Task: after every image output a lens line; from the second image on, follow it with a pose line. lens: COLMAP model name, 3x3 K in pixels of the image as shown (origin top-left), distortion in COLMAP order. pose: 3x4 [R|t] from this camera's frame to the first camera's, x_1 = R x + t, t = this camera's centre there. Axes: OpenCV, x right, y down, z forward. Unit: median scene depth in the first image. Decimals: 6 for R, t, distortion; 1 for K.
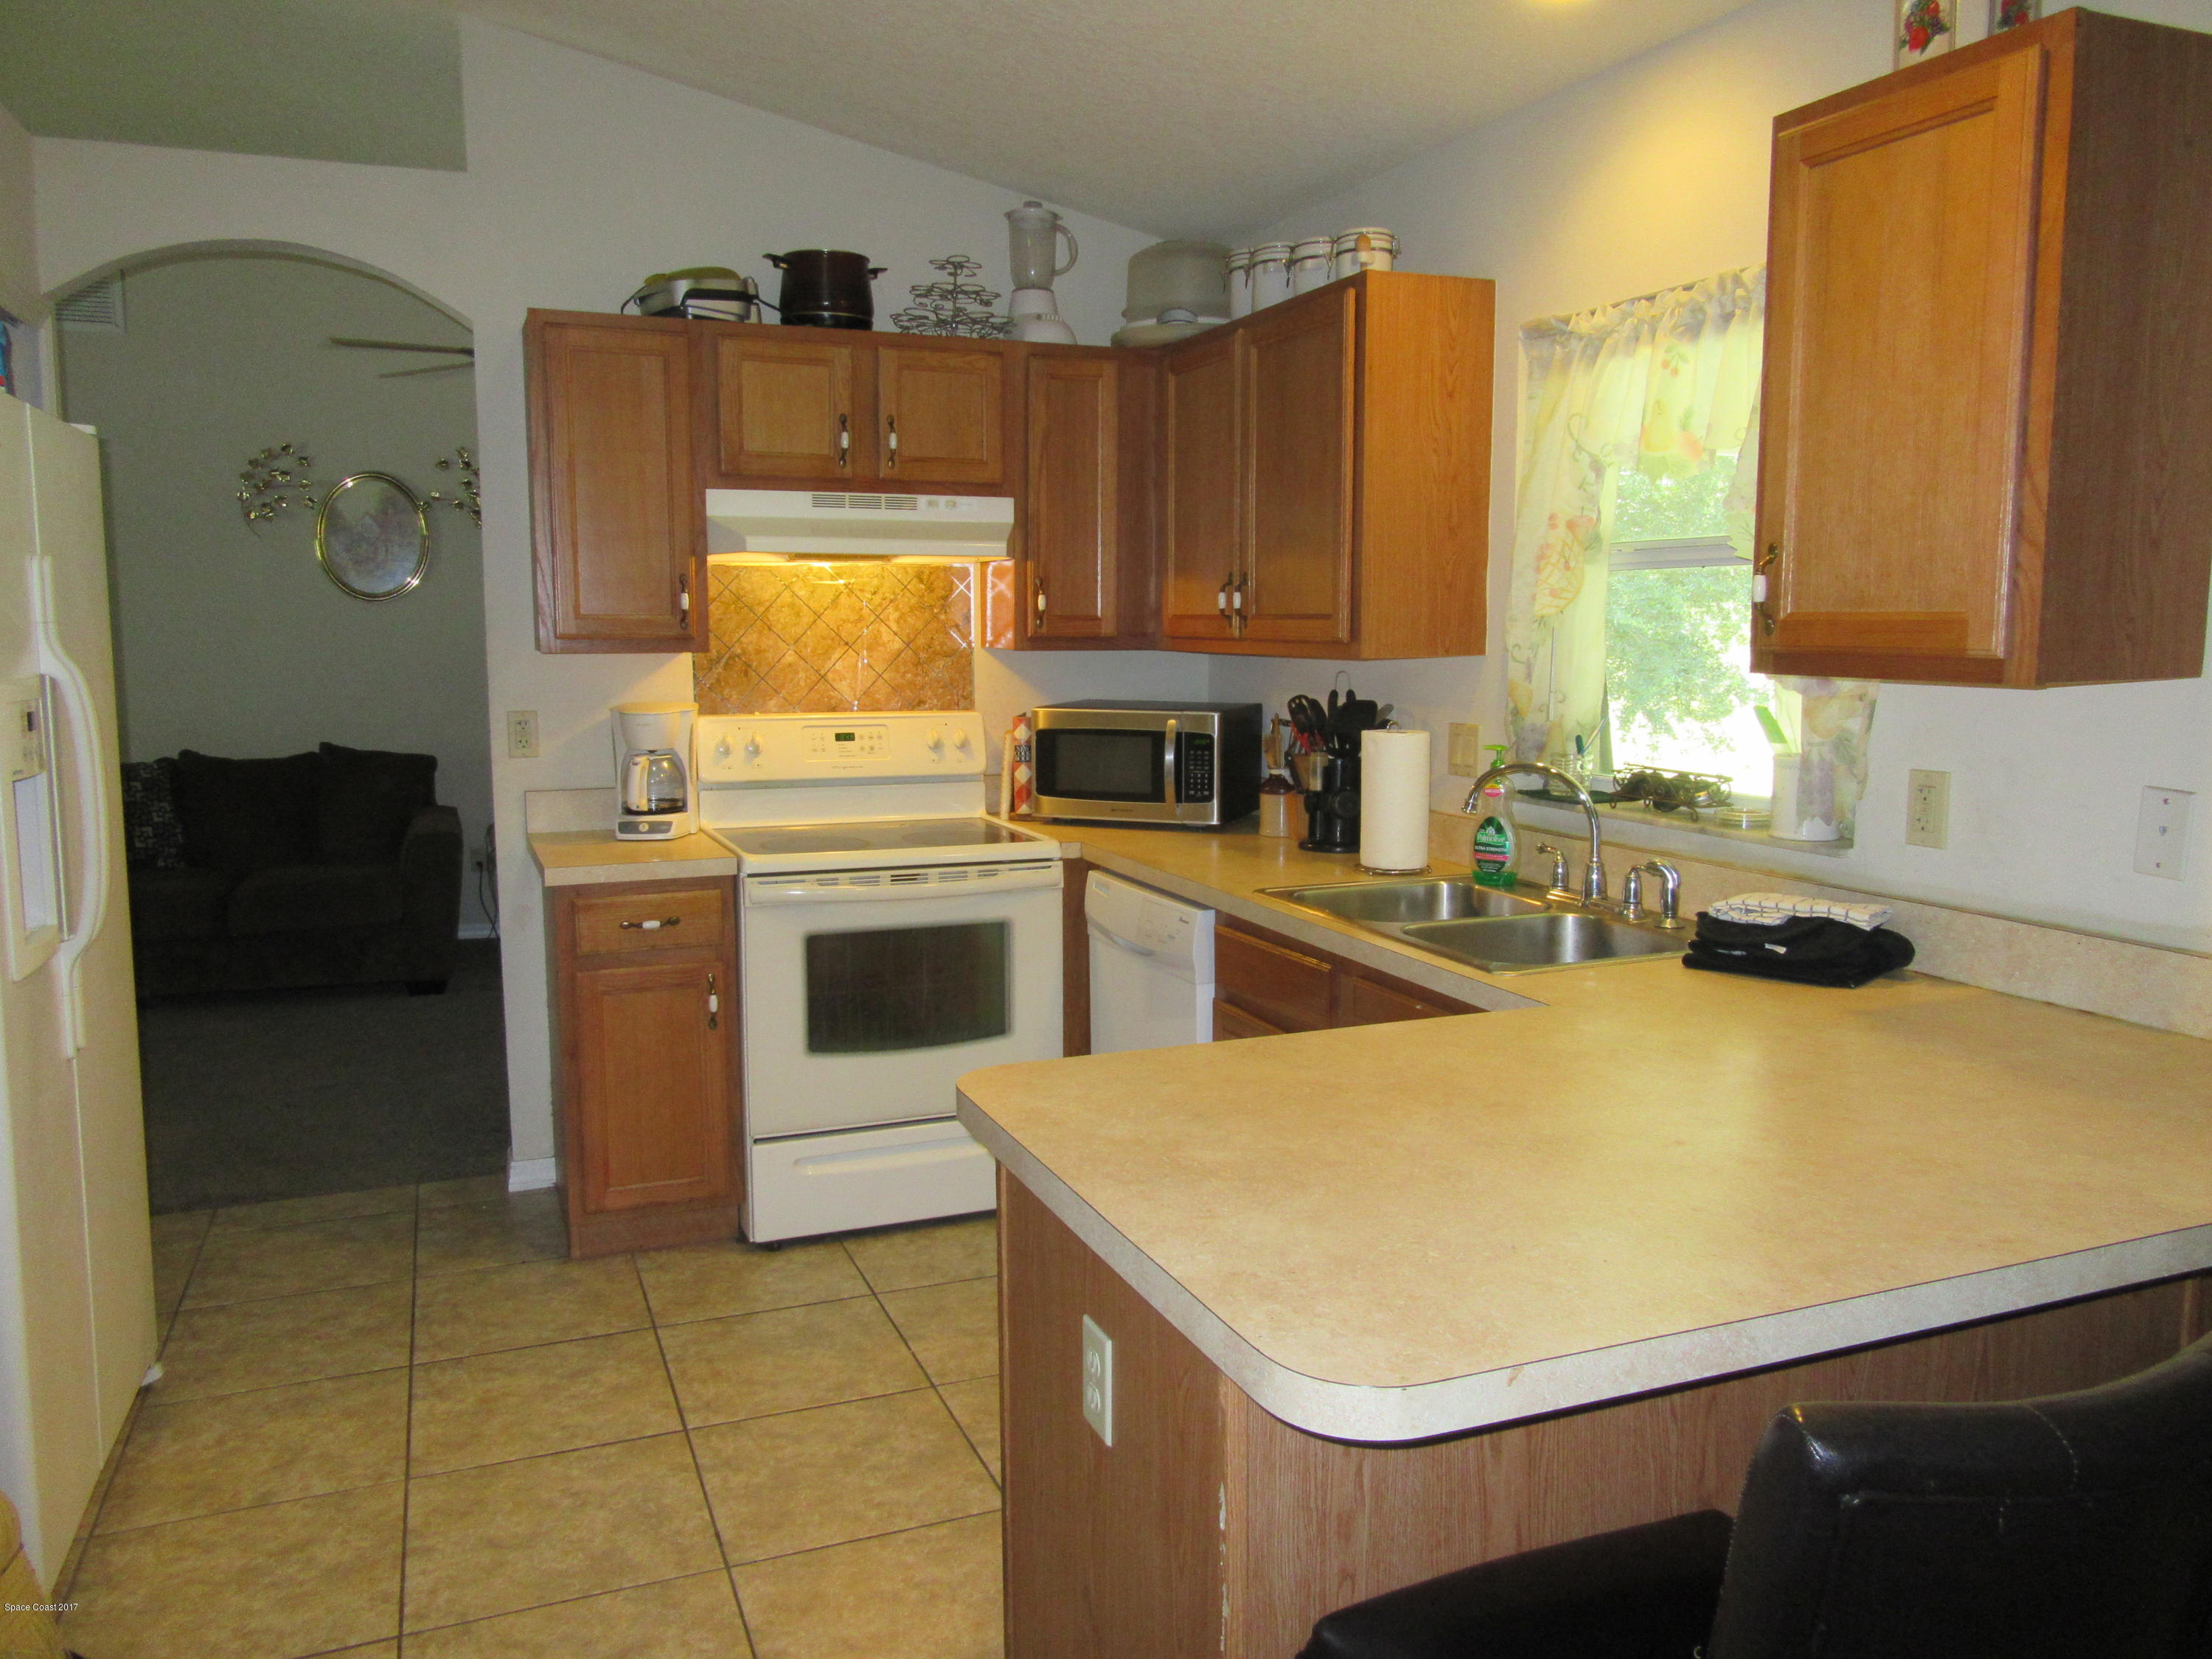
lens RADIAL K [[1640.1, 0, 1072.6], [0, 1640.1, 838.0], [0, 0, 1]] dist [-0.016044, 0.012489]
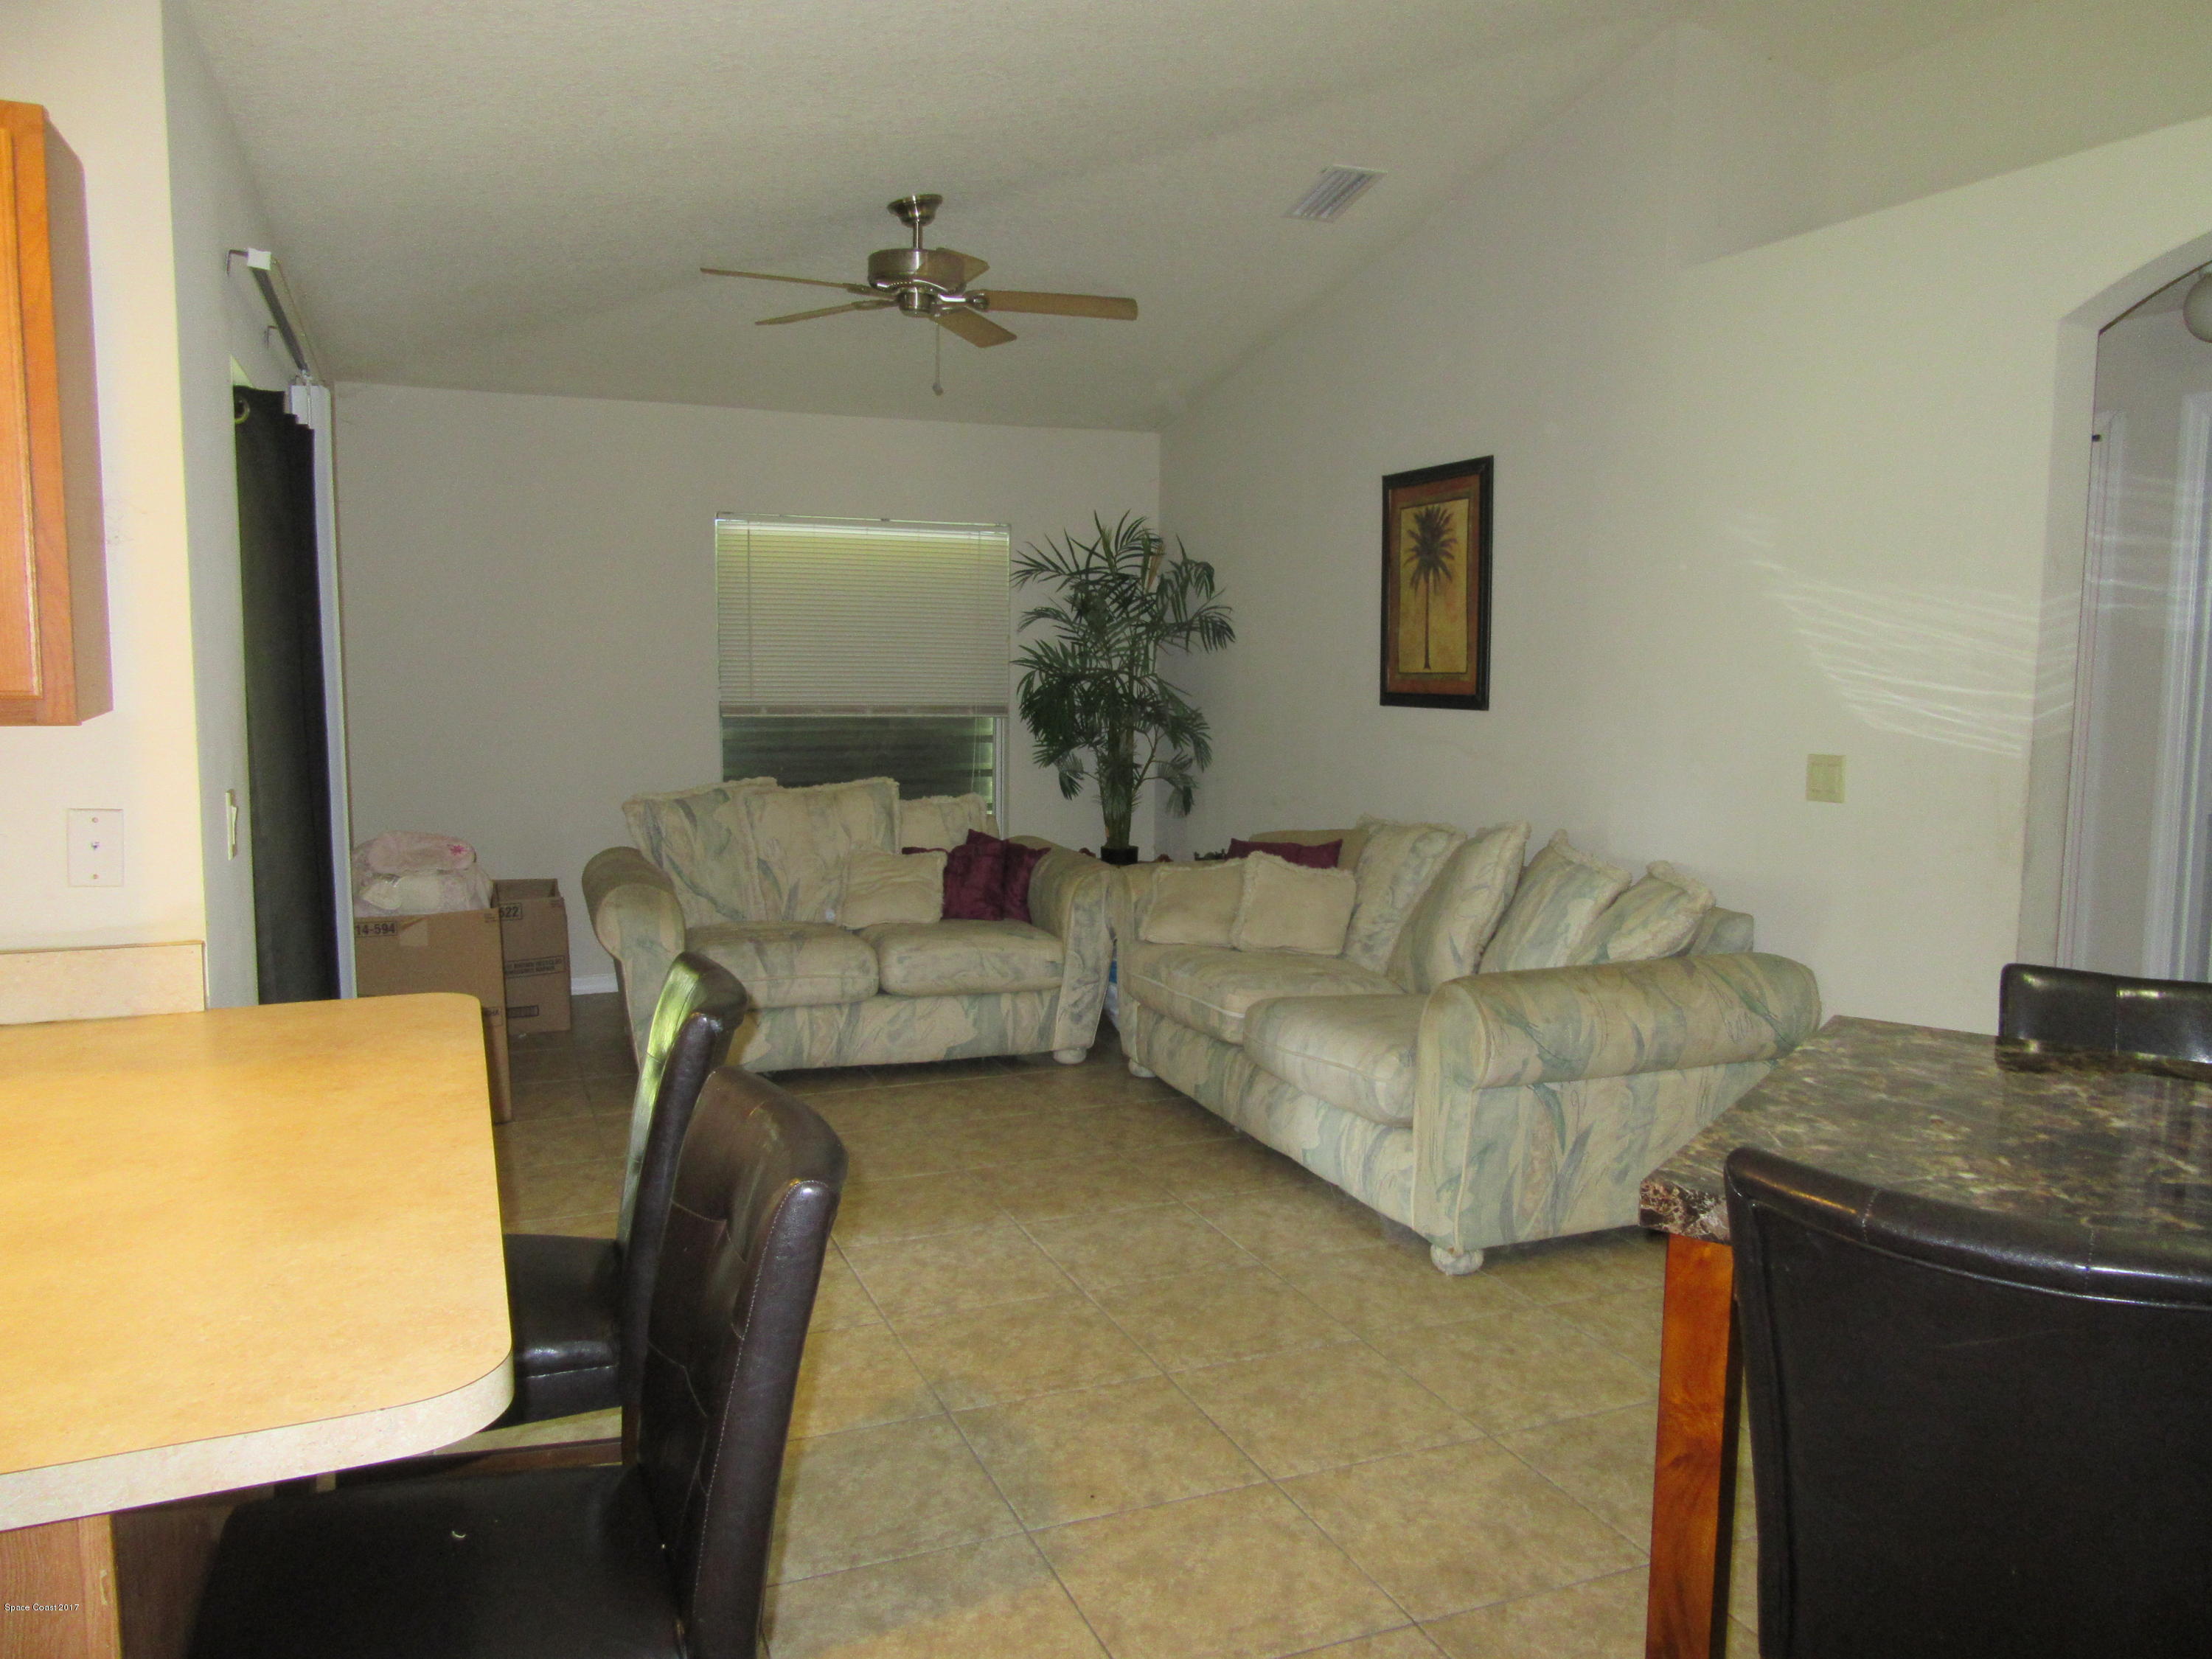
lens RADIAL K [[1640.1, 0, 1111.5], [0, 1640.1, 845.8], [0, 0, 1]] dist [-0.016044, 0.012489]
pose [[-0.023451, -0.105846, 0.994106, -0.337079], [0.116449, 0.987321, 0.107870, -0.031734], [-0.992920, 0.118292, -0.010828, 0.222673]]
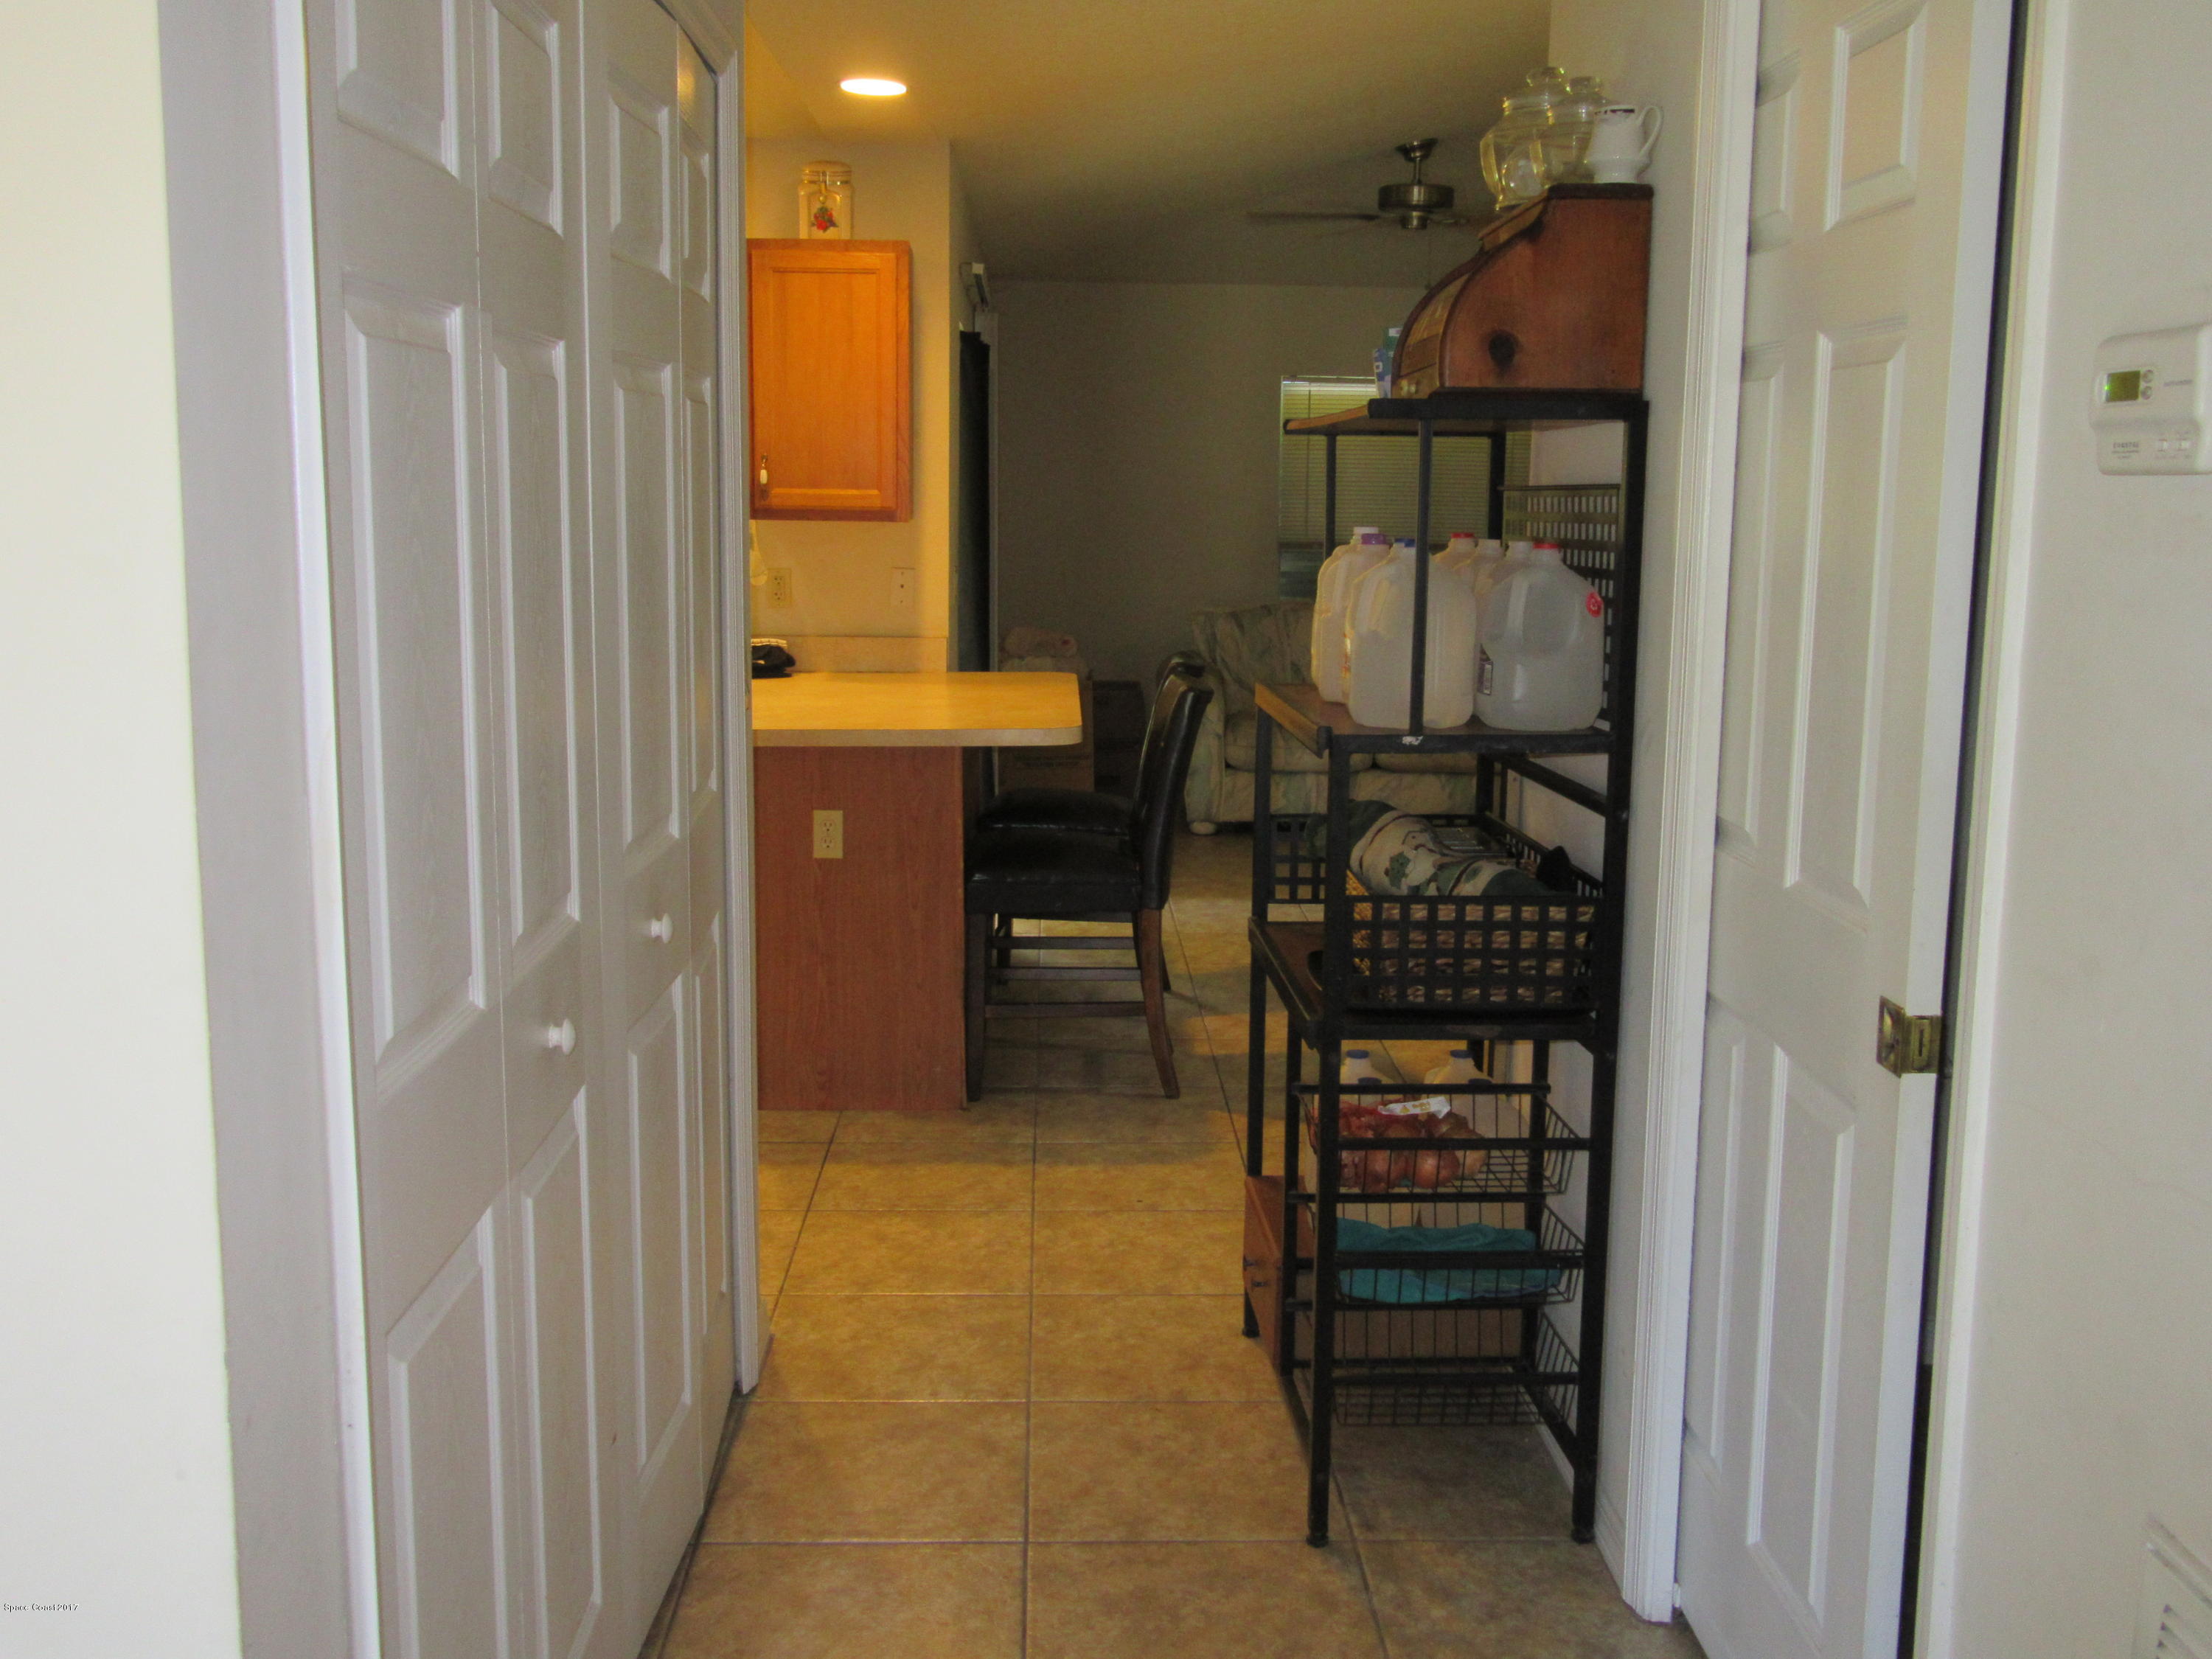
lens RADIAL K [[2180.8, 0, 1105.6], [0, 2180.8, 820.9], [0, 0, 1]] dist [-0.016008, 0.000000]
pose [[0.331370, -0.125560, 0.935109, -1.526374], [0.104432, 0.989897, 0.095909, 0.040699], [-0.937703, 0.065874, 0.341135, -0.207084]]
